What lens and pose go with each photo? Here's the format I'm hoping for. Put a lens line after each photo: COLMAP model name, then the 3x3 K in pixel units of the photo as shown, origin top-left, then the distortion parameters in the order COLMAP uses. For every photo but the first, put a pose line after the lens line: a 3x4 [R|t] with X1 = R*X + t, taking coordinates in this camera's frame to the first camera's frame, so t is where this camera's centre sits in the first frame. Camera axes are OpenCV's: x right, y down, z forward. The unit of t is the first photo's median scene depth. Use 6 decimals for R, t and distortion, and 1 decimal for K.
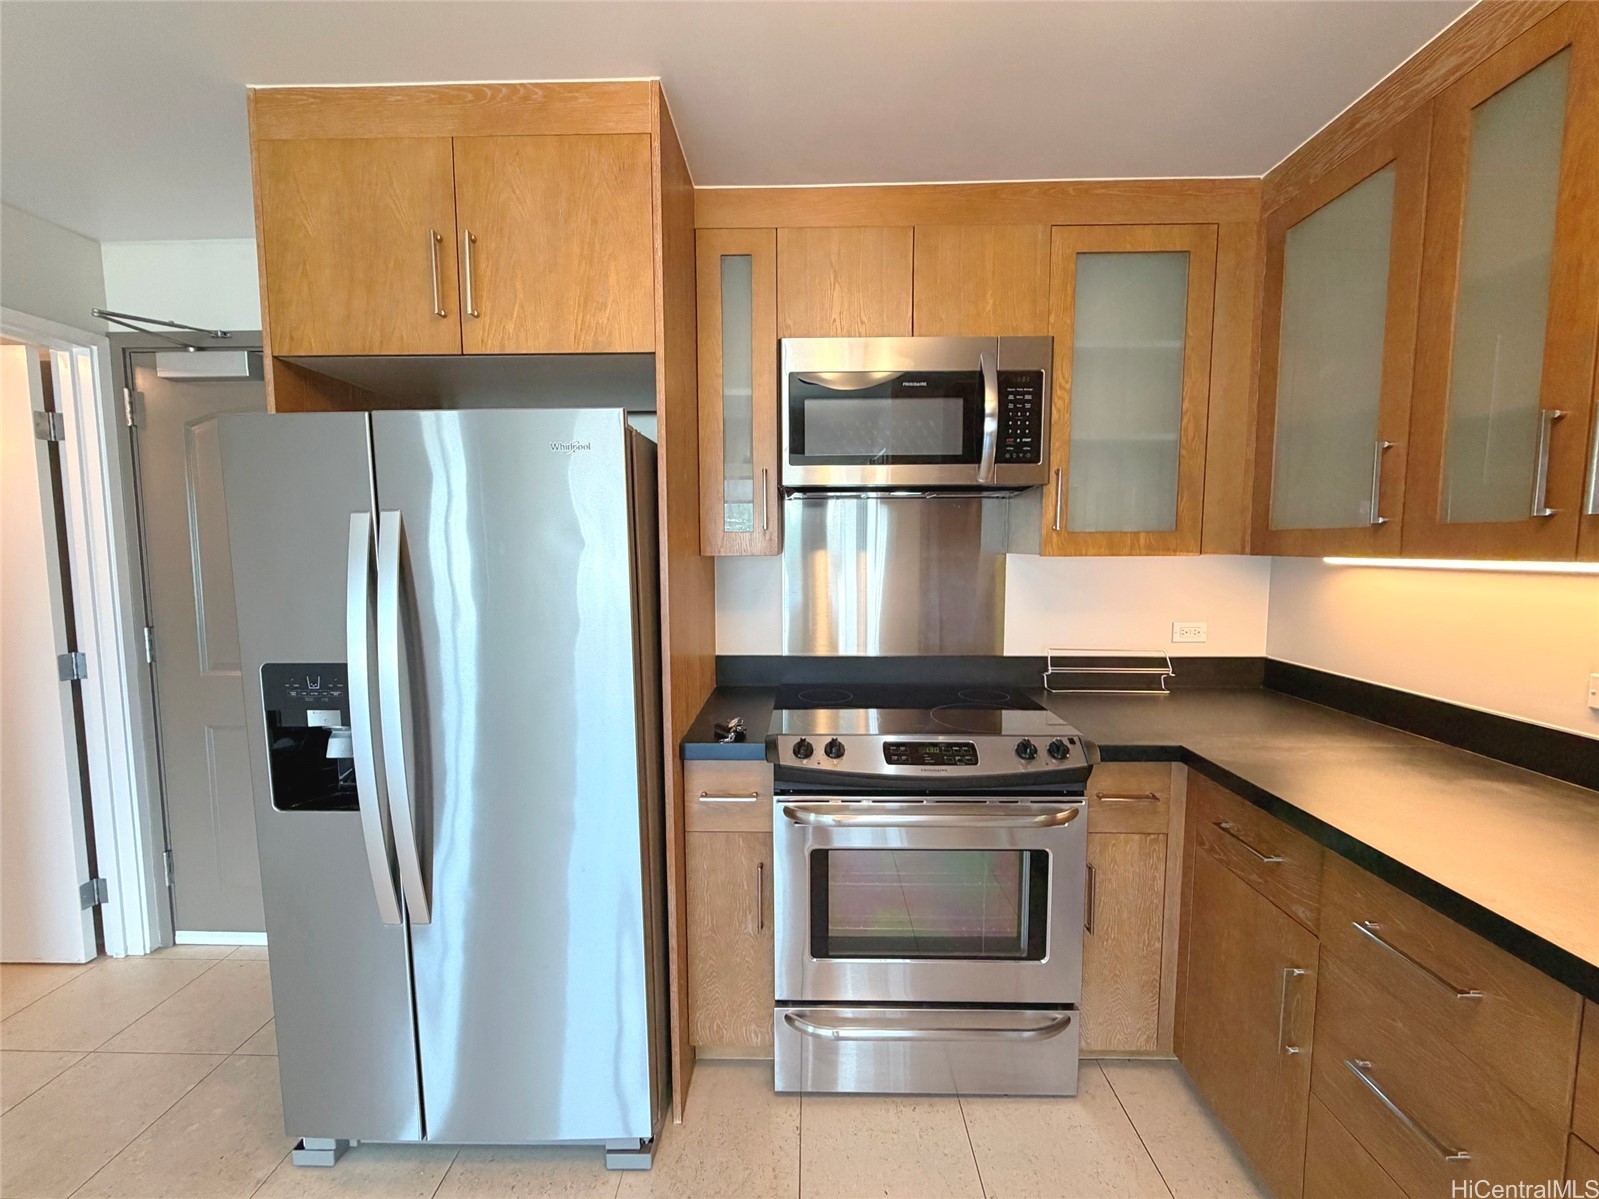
lens RADIAL K [[636.6, 0, 796.1], [0, 636.6, 597.4], [0, 0, 1]] dist [0.001208, -0.000492]
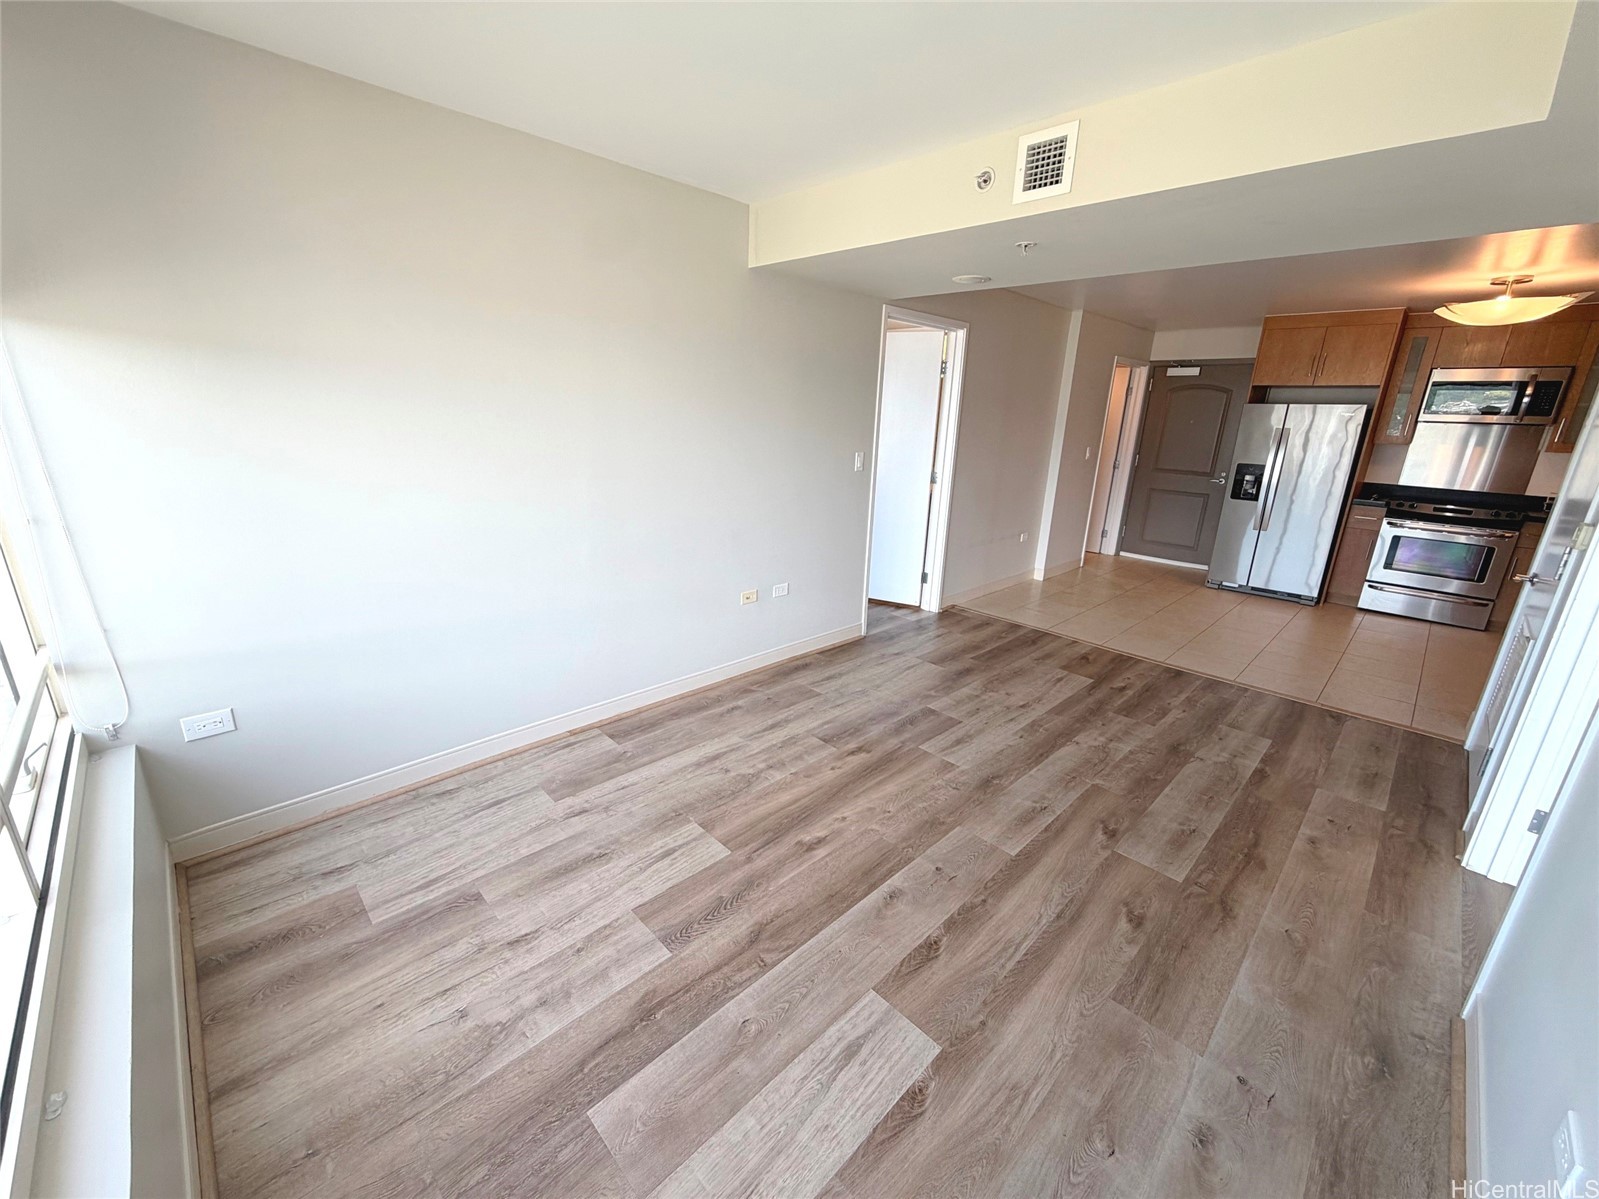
lens RADIAL K [[636.6, 0, 797.1], [0, 636.6, 600.0], [0, 0, 1]] dist [0.001208, -0.000492]
pose [[0.709493, 0.227117, -0.667111, 0.107051], [-0.090672, 0.968195, 0.233187, 0.220857], [0.698855, -0.104956, 0.707521, -3.465206]]
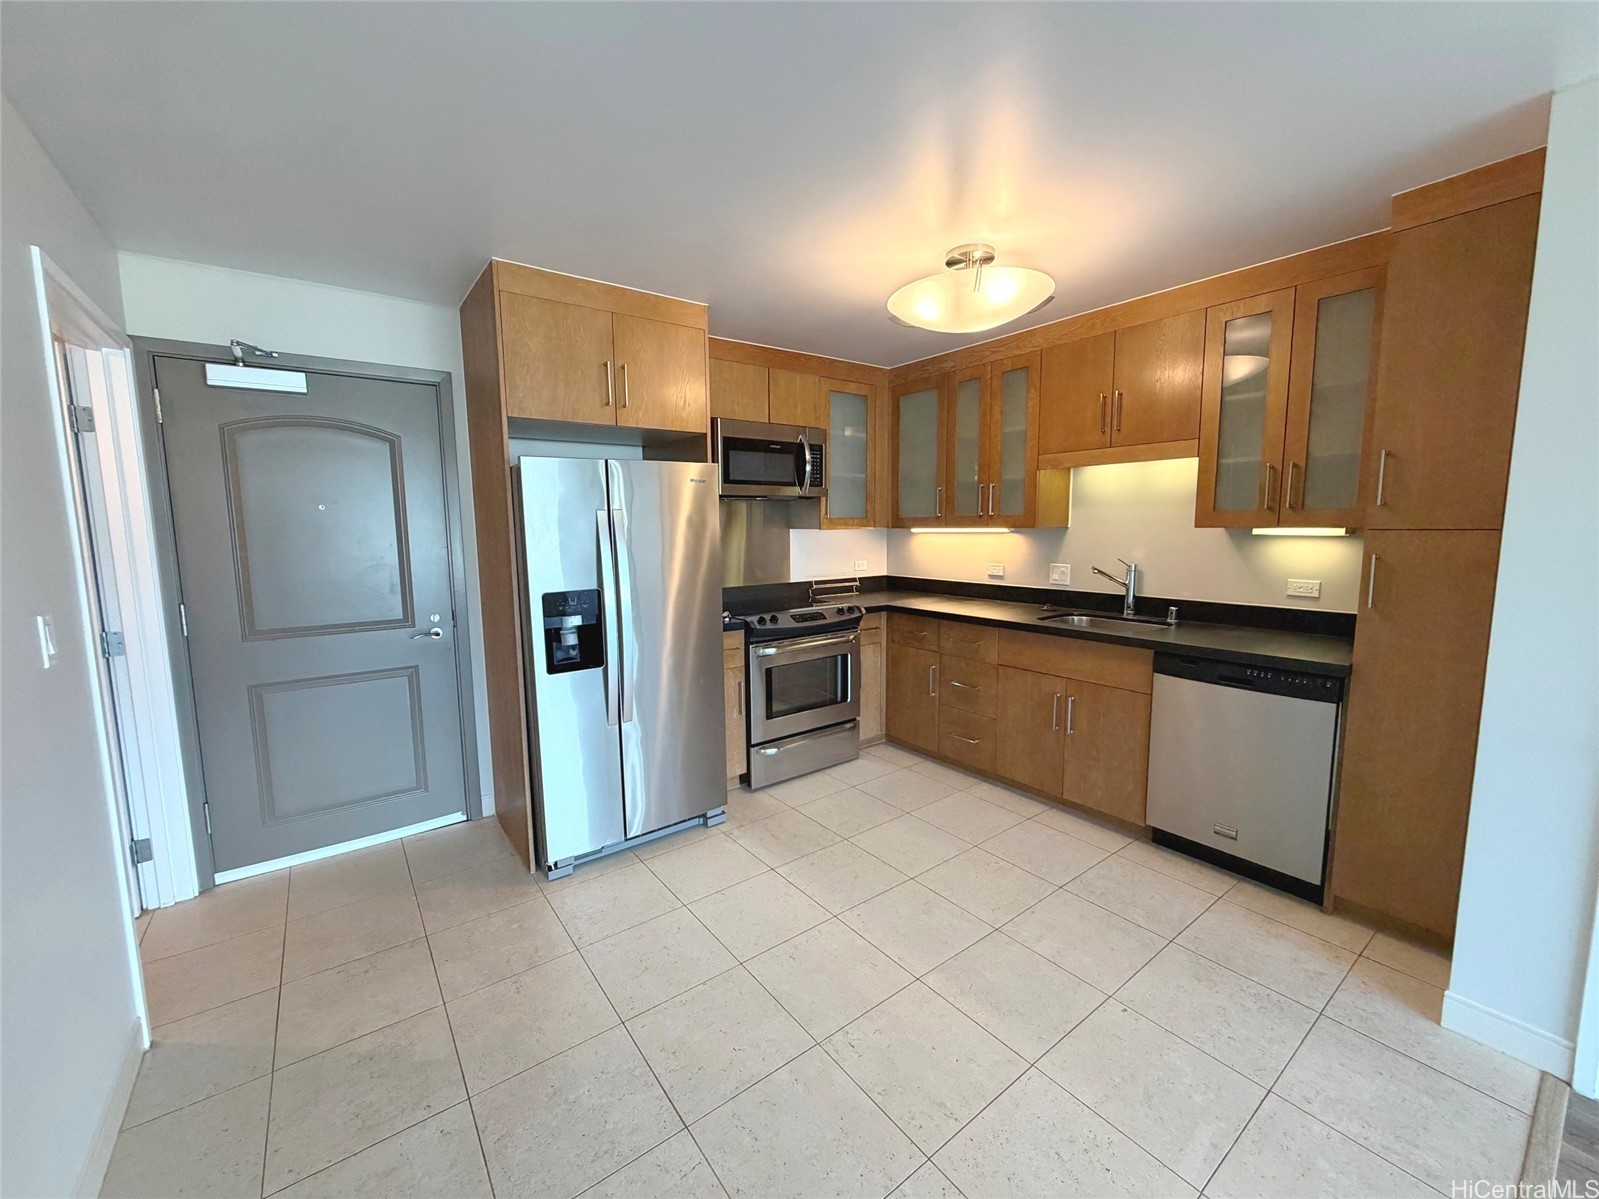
lens RADIAL K [[636.6, 0, 795.2], [0, 636.6, 599.4], [0, 0, 1]] dist [0.001208, -0.000492]
pose [[0.789765, -0.078452, 0.608372, -1.139345], [0.058012, 0.996895, 0.053245, 0.055540], [-0.610660, -0.006758, 0.791864, -0.726039]]
